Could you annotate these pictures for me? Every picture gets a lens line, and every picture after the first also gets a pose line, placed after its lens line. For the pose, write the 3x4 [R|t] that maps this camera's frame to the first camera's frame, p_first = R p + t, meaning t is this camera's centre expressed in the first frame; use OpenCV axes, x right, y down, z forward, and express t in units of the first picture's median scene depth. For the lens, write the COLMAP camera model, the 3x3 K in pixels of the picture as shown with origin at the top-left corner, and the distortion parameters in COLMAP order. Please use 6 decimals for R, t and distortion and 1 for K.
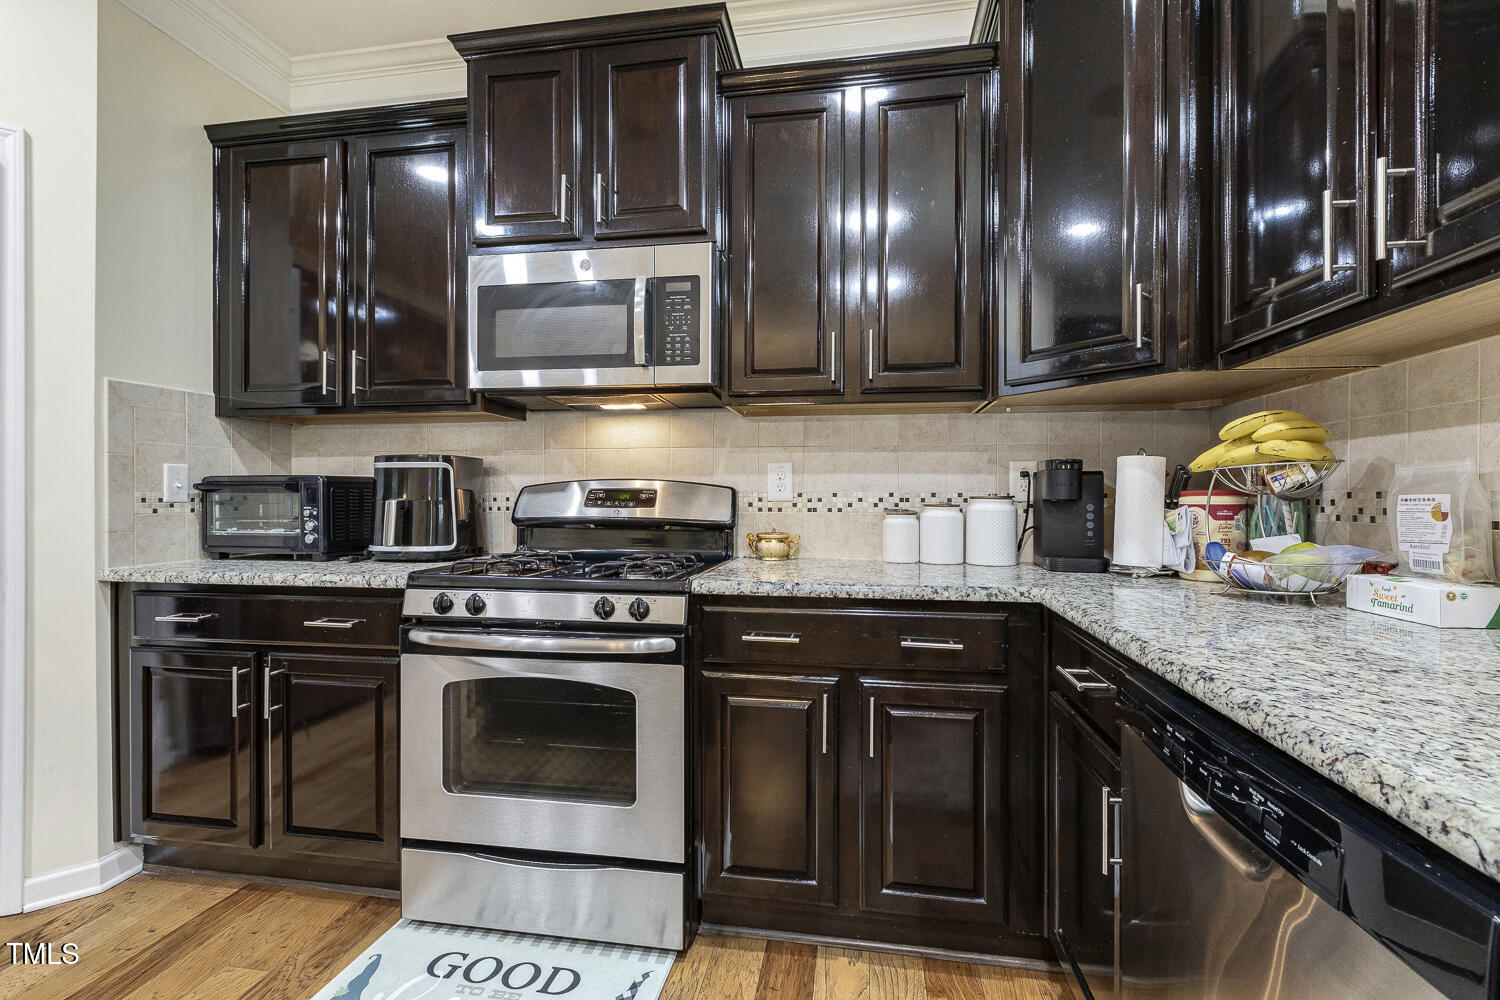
lens RADIAL K [[668.3, 0, 750.6], [0, 668.3, 496.1], [0, 0, 1]] dist [-0.007446, -0.000005]
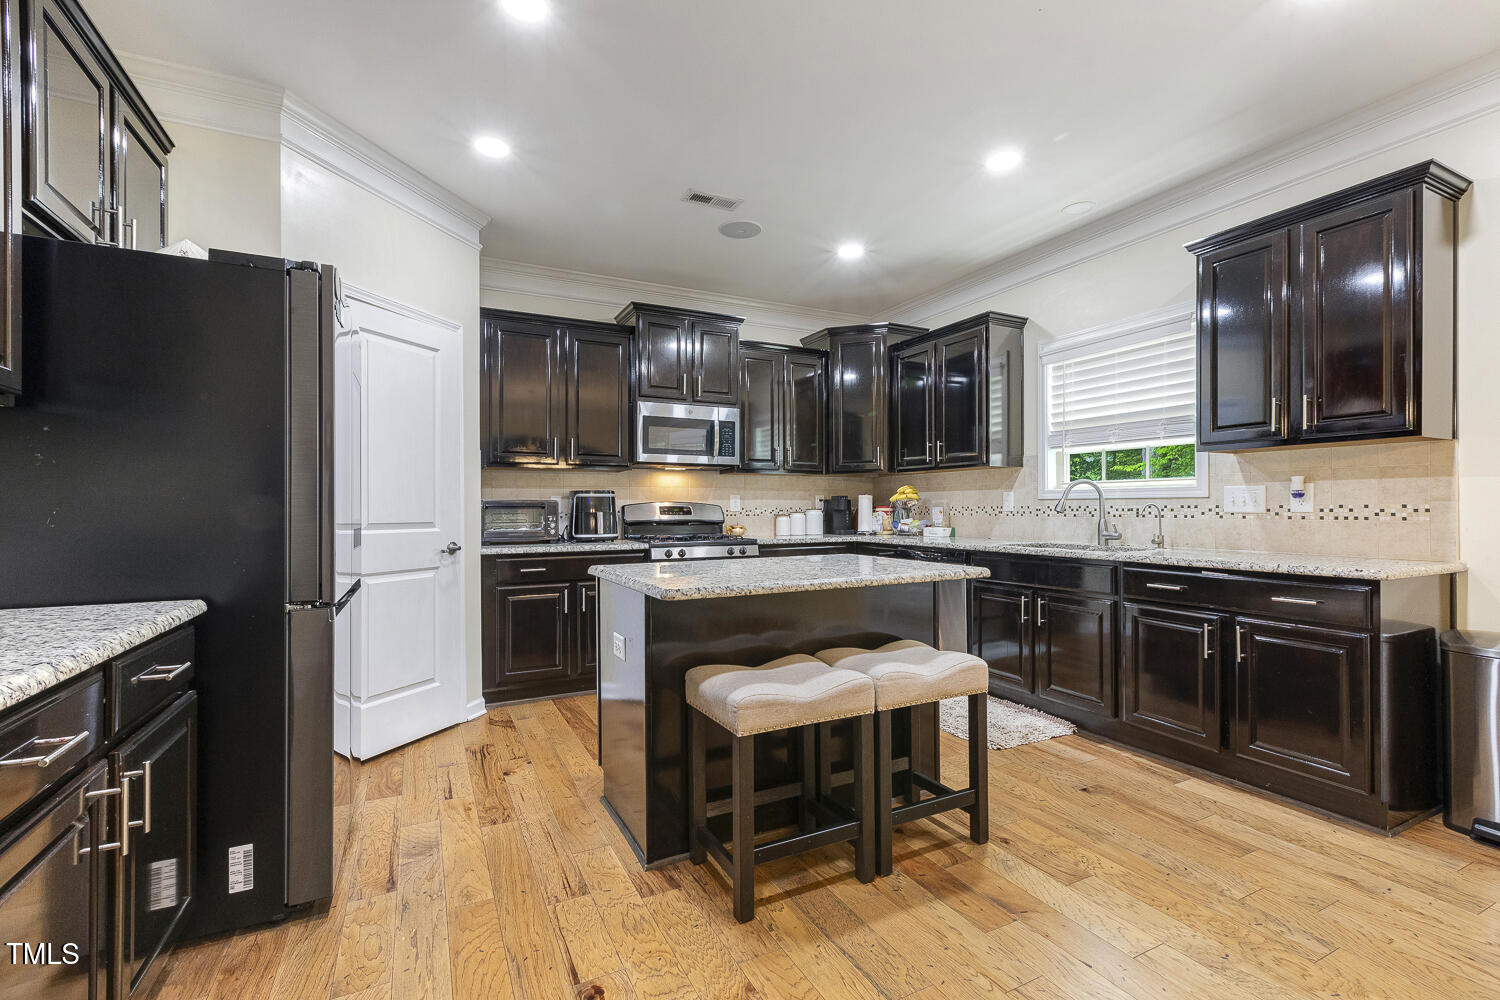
lens RADIAL K [[668.3, 0, 754.5], [0, 668.3, 505.4], [0, 0, 1]] dist [-0.007446, -0.000005]
pose [[0.804679, -0.002705, 0.593703, -1.514017], [0.007494, 0.999956, -0.005600, -0.000047], [-0.593662, 0.008955, 0.804664, -1.071243]]
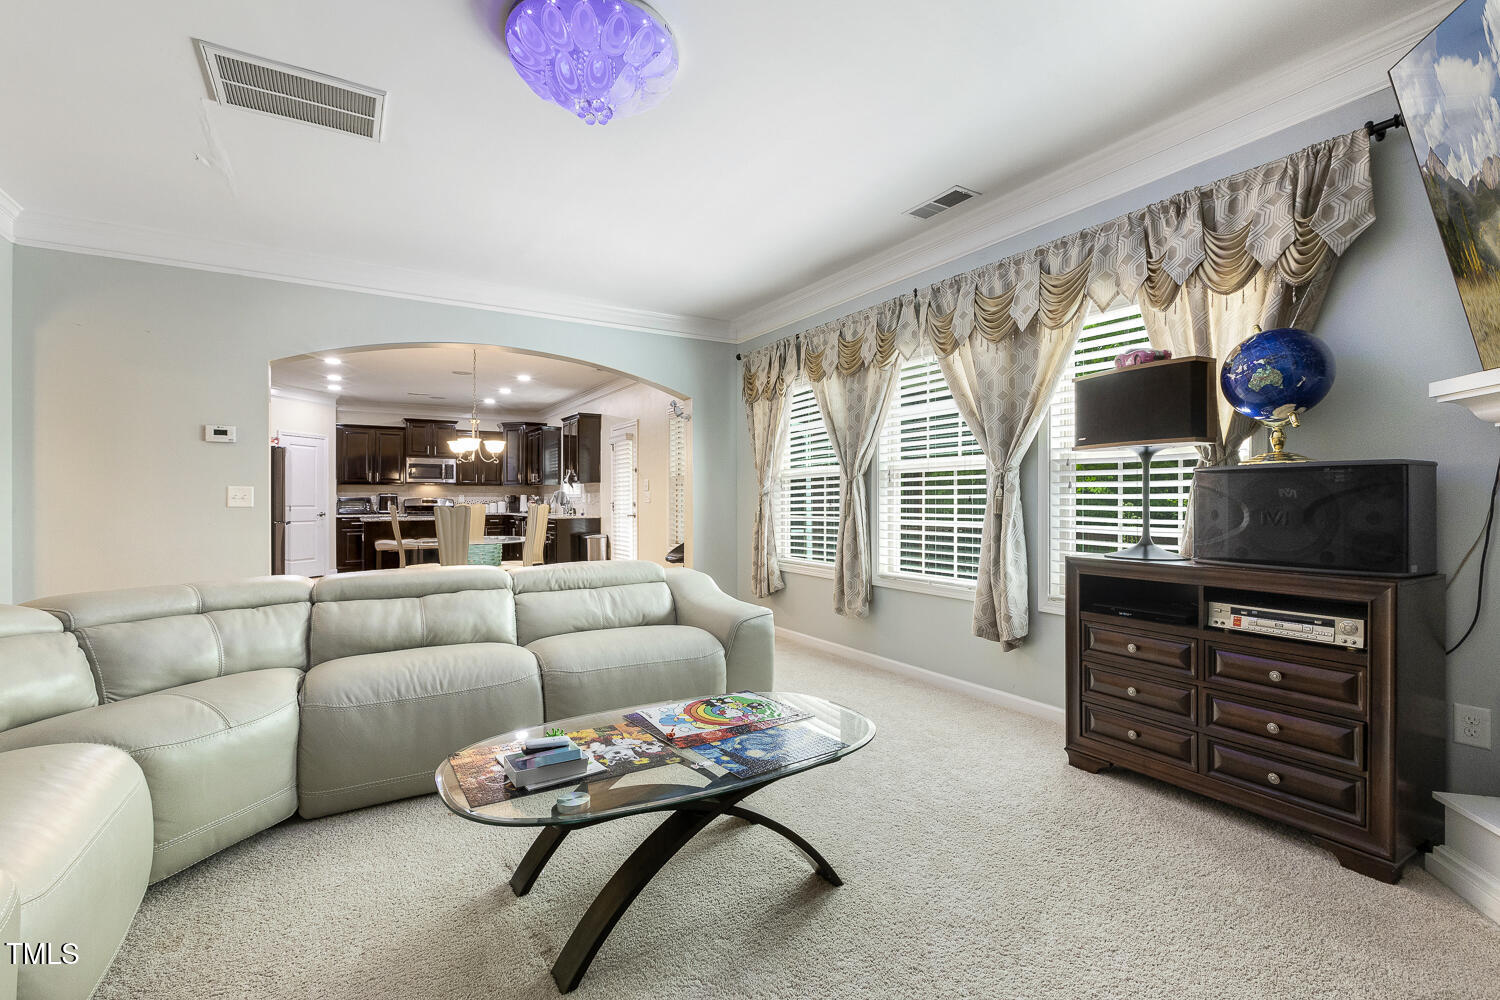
lens RADIAL K [[668.3, 0, 740.8], [0, 668.3, 497.3], [0, 0, 1]] dist [-0.007446, -0.000005]
pose [[0.758721, 0.002488, 0.651411, -2.015624], [0.003412, 0.999964, -0.007793, 0.019302], [-0.651407, 0.008135, 0.758685, -5.203430]]
